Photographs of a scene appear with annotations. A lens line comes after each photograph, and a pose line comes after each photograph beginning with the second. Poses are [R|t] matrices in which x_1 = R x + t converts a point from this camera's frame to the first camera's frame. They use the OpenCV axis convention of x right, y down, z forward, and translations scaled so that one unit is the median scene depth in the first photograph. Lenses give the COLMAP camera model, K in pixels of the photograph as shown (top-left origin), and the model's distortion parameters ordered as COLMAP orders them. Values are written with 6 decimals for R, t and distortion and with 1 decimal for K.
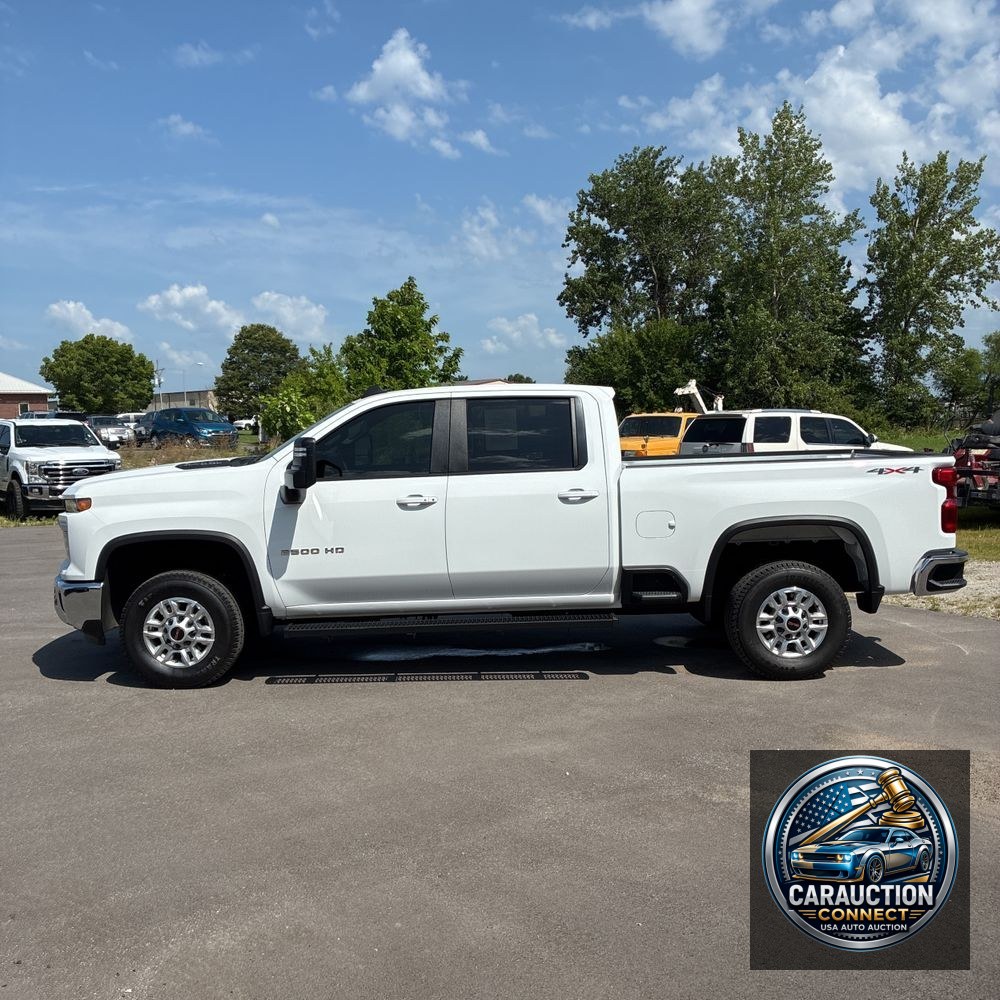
lens RADIAL K [[1018.5, 0, 479.2], [0, 1018.5, 504.3], [0, 0, 1]] dist [0.055318, 0.007839]
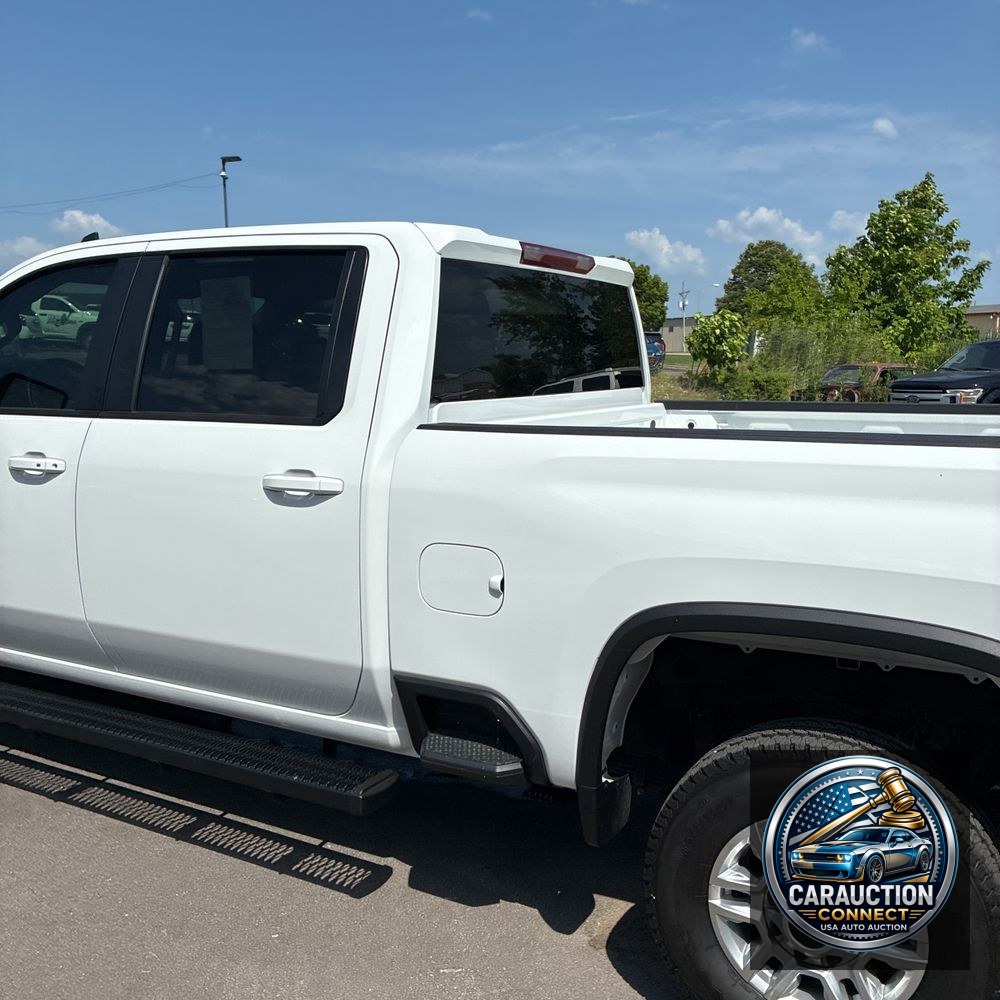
lens RADIAL K [[1018.5, 0, 479.2], [0, 1018.5, 504.3], [0, 0, 1]] dist [0.055318, 0.007839]
pose [[0.879193, 0.099860, -0.465884, 0.142321], [-0.065344, 0.993822, 0.089706, -0.017601], [0.471964, -0.048426, 0.880287, 0.265009]]
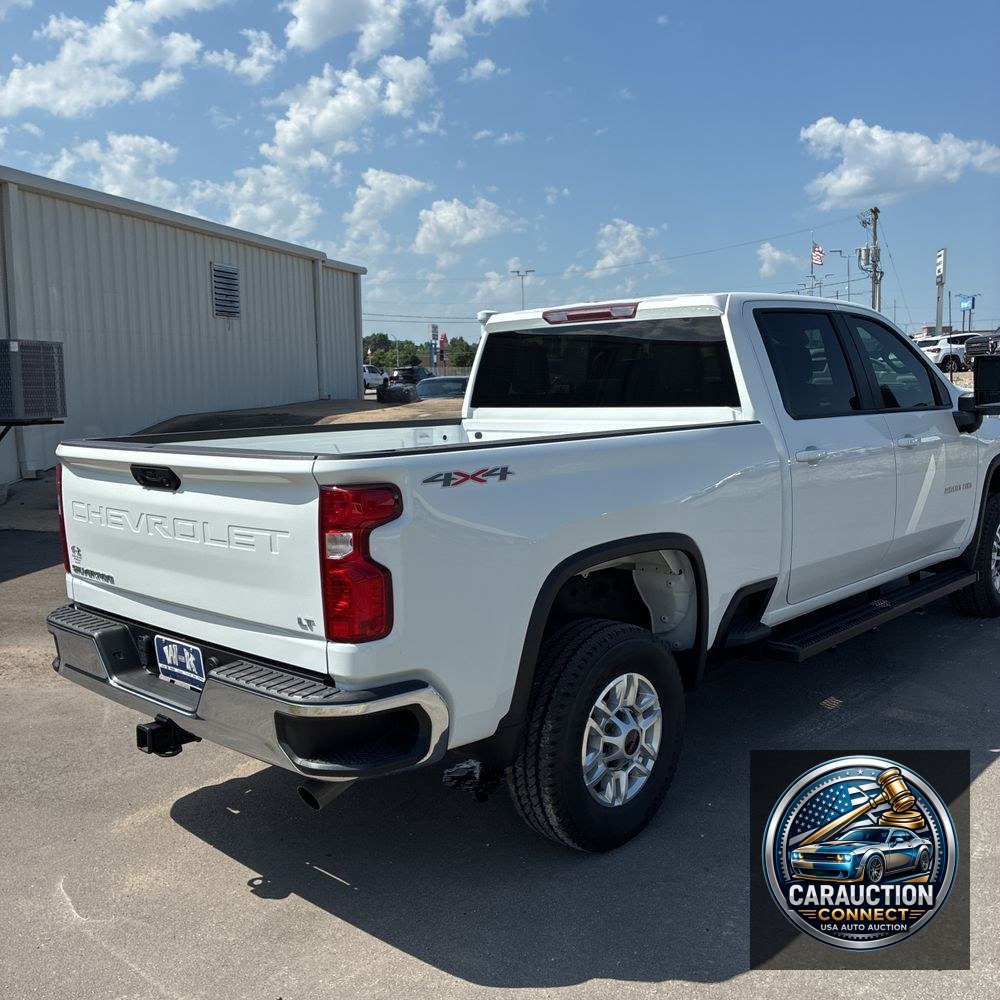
lens RADIAL K [[1001.0, 0, 500.0], [0, 1001.0, 500.0], [0, 0, 1]] dist [0.036218, -0.024880]
pose [[-0.660783, 0.137650, -0.737847, 0.291276], [-0.014126, 0.980585, 0.195585, -0.052437], [0.750444, 0.139662, -0.646010, 0.627526]]
